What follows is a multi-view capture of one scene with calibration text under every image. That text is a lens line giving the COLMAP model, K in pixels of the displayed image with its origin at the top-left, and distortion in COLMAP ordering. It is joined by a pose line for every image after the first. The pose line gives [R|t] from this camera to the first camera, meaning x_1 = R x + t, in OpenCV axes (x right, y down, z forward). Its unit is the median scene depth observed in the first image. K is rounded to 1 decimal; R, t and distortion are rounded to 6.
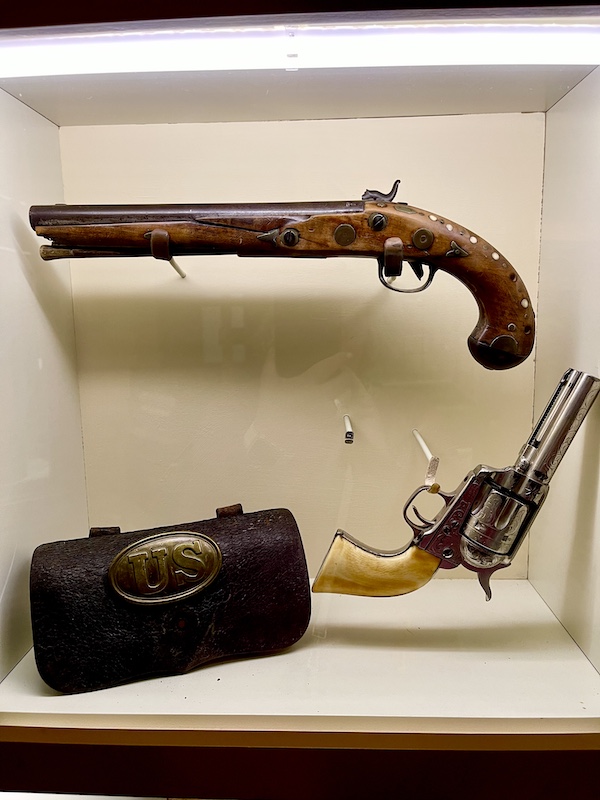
lens RADIAL K [[599.0, 0, 303.0], [0, 599.0, 401.1], [0, 0, 1]] dist [0.008589, -0.001261]
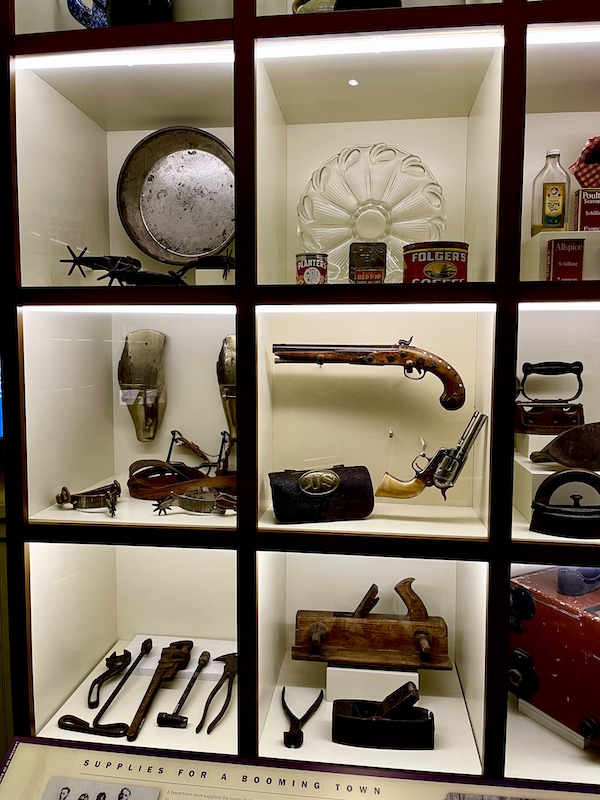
lens RADIAL K [[599.0, 0, 289.2], [0, 599.0, 383.4], [0, 0, 1]] dist [0.008589, -0.001261]
pose [[0.996589, 0.027938, -0.077657, -0.167942], [-0.035419, 0.994684, -0.096693, 0.105083], [0.074543, 0.099113, 0.992280, -1.634116]]
